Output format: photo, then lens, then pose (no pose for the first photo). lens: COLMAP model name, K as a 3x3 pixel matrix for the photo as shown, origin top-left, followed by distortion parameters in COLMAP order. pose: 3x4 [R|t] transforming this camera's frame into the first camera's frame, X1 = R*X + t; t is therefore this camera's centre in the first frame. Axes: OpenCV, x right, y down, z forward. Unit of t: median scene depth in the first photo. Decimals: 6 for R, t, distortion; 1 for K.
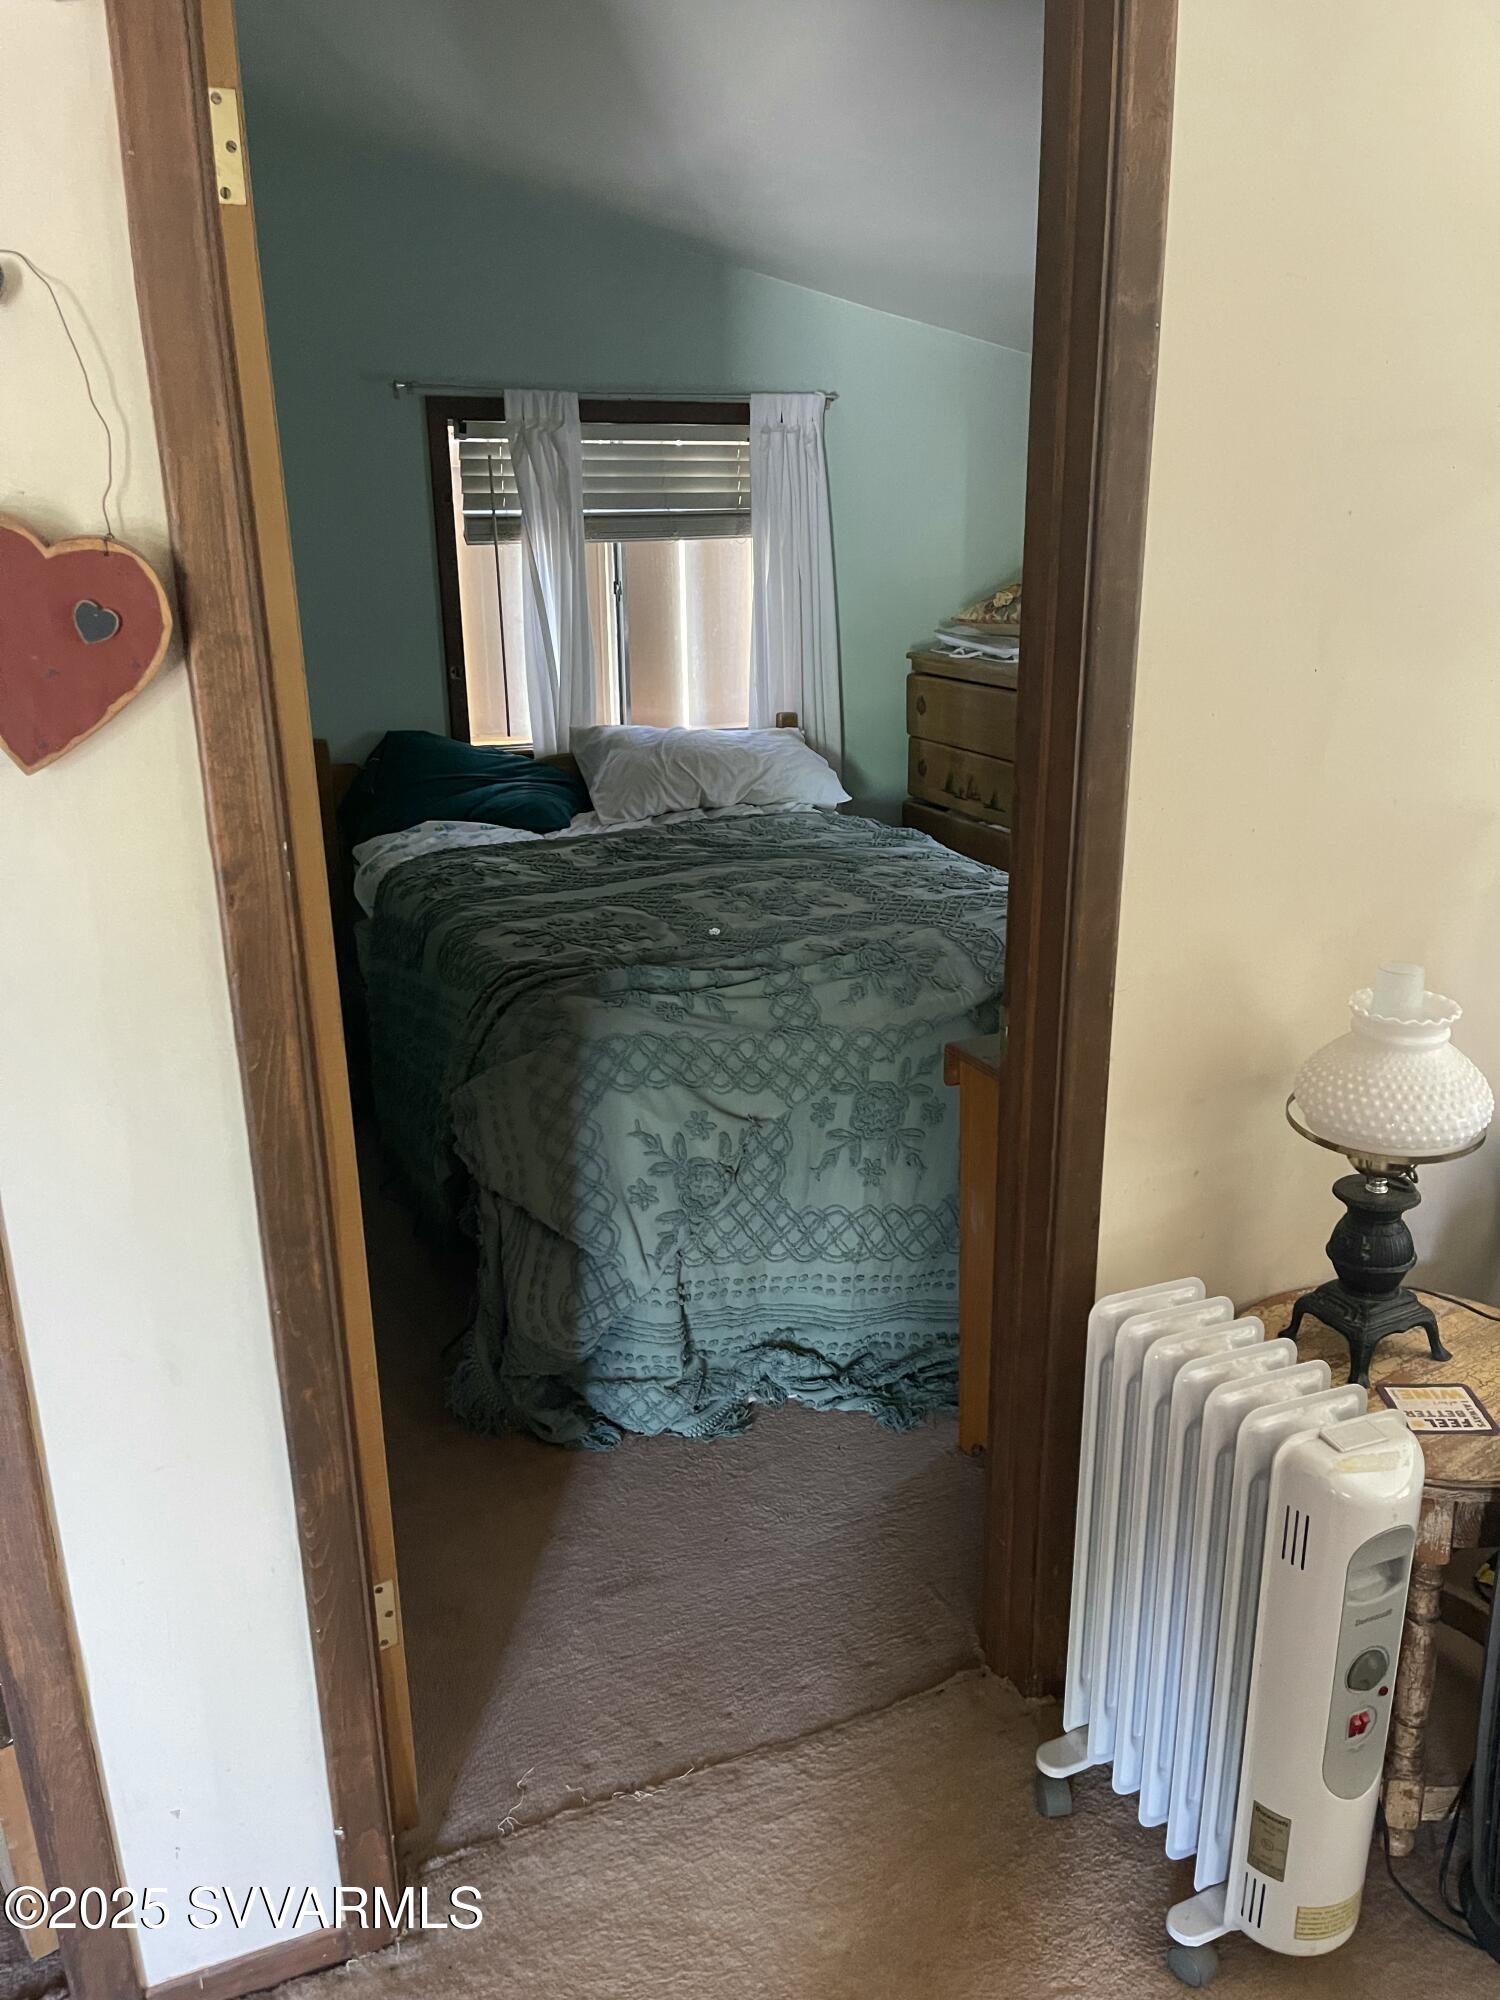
lens RADIAL K [[1484.1, 0, 750.0], [0, 1484.1, 1000.0], [0, 0, 1]] dist [0.075867, -0.094745]
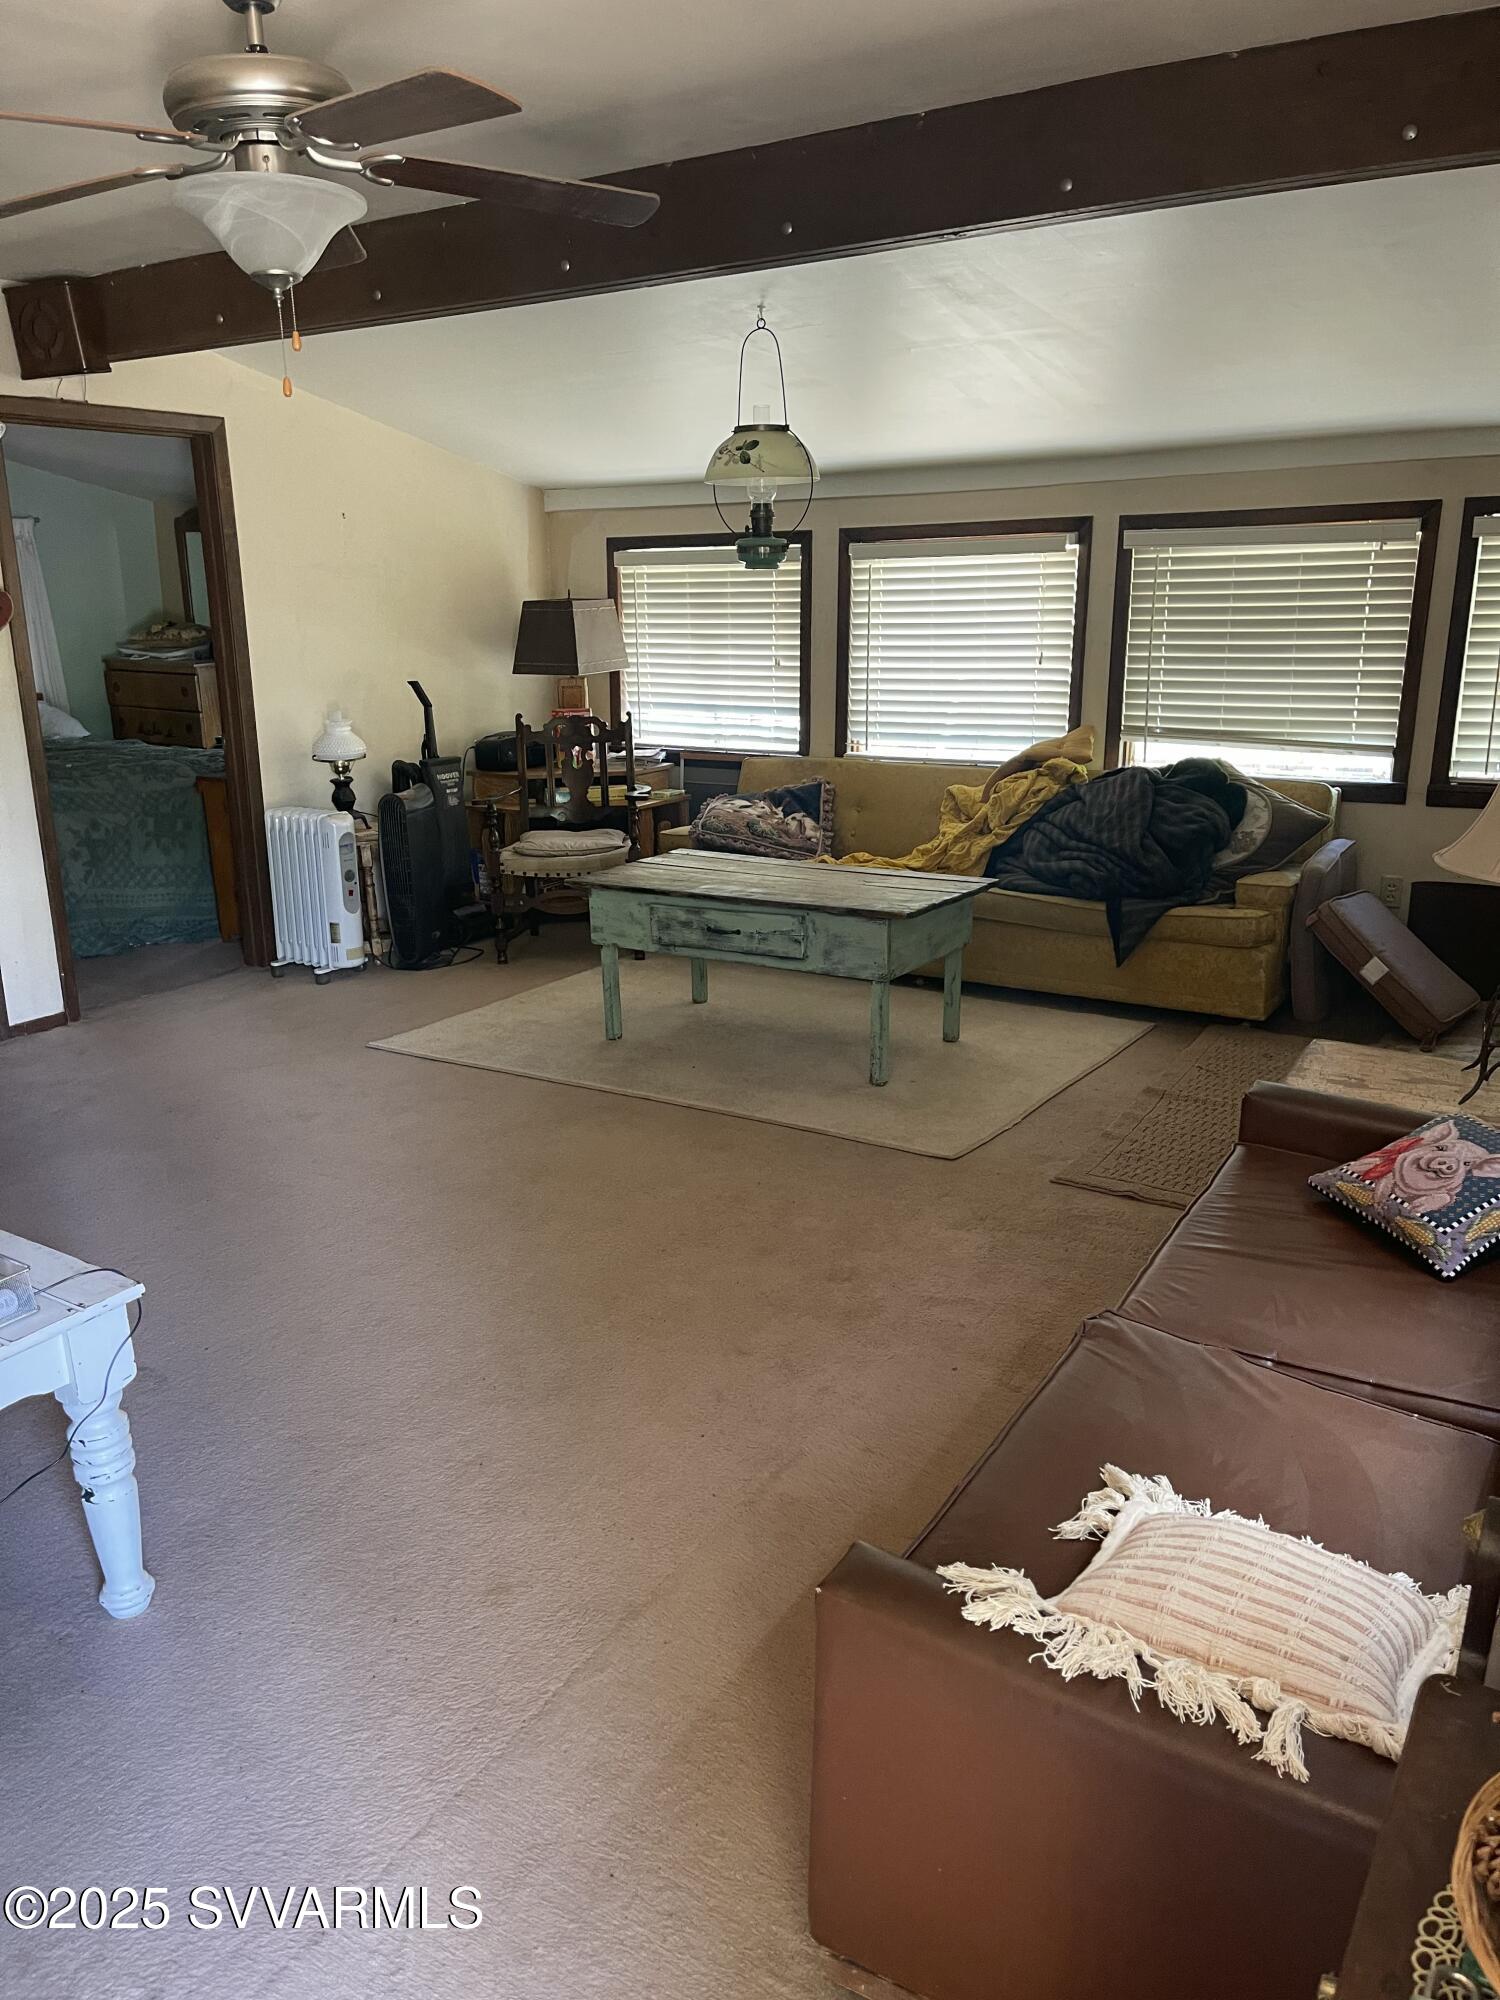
lens RADIAL K [[1484.1, 0, 750.0], [0, 1484.1, 1000.0], [0, 0, 1]] dist [0.075867, -0.094745]
pose [[0.829625, -0.140917, 0.540245, -0.498278], [0.164247, 0.986406, 0.005069, 0.514313], [-0.533615, 0.084528, 0.841493, -1.598142]]
